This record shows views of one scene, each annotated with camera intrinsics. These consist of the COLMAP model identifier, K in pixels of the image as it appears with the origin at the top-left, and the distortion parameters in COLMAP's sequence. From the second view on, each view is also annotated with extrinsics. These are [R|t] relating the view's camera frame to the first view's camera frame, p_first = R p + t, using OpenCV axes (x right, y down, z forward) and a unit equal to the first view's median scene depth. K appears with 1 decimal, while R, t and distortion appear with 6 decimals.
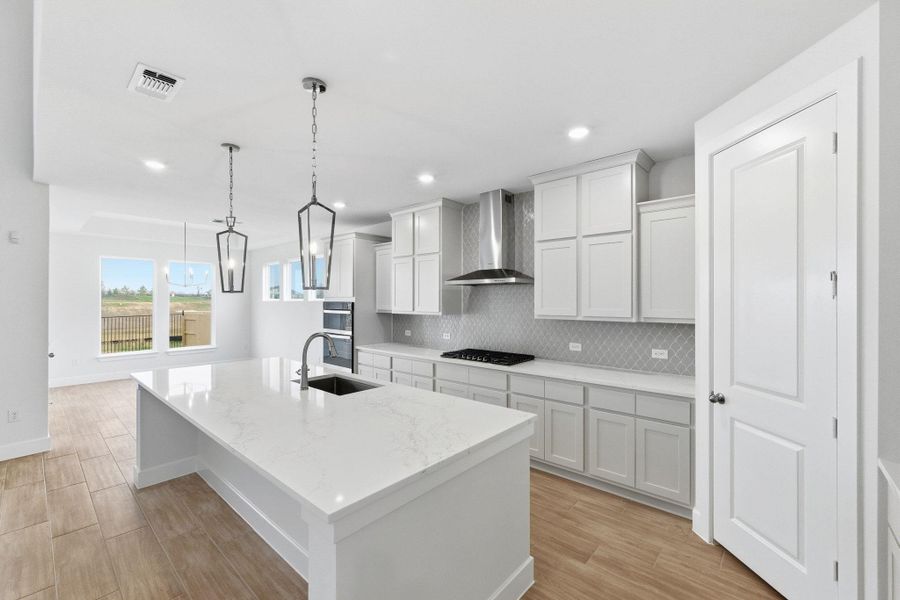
lens RADIAL K [[370.5, 0, 451.5], [0, 370.5, 298.0], [0, 0, 1]] dist [-0.004544, 0.000771]
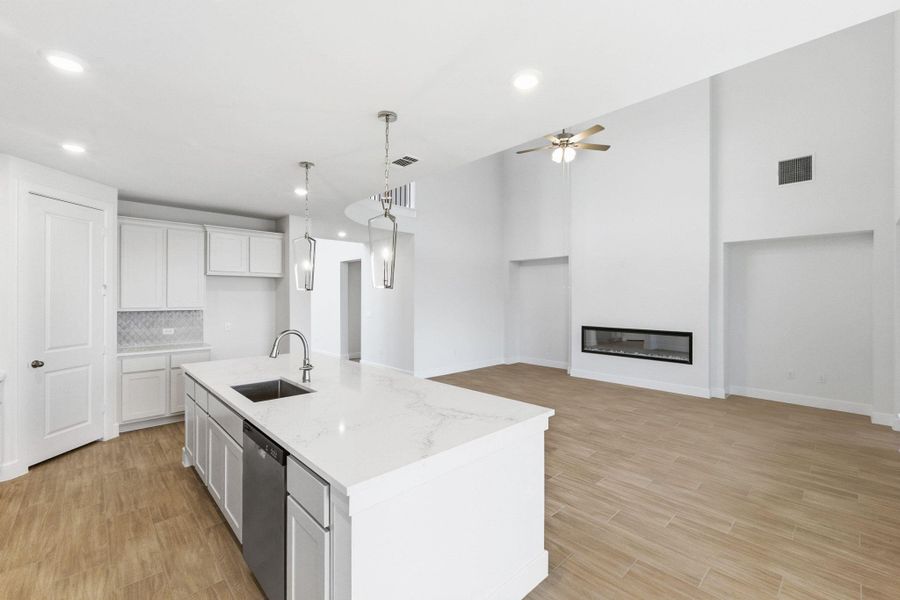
lens RADIAL K [[370.5, 0, 446.9], [0, 370.5, 292.4], [0, 0, 1]] dist [-0.004544, 0.000771]
pose [[-0.994389, 0.001613, 0.105776, -0.456174], [0.000002, 0.999884, -0.015225, -0.000095], [-0.105789, -0.015139, -0.994273, 1.030007]]
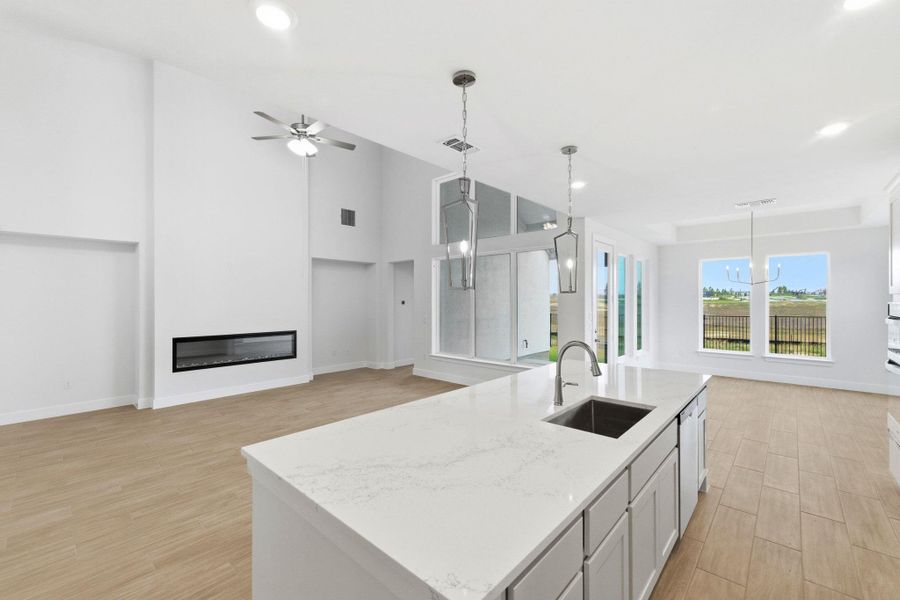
lens RADIAL K [[370.5, 0, 452.2], [0, 370.5, 296.0], [0, 0, 1]] dist [-0.004544, 0.000771]
pose [[-0.011914, -0.010365, -0.999875, 0.240654], [0.007199, 0.999919, -0.010451, 0.000965], [0.999903, -0.007323, -0.011838, 0.393806]]
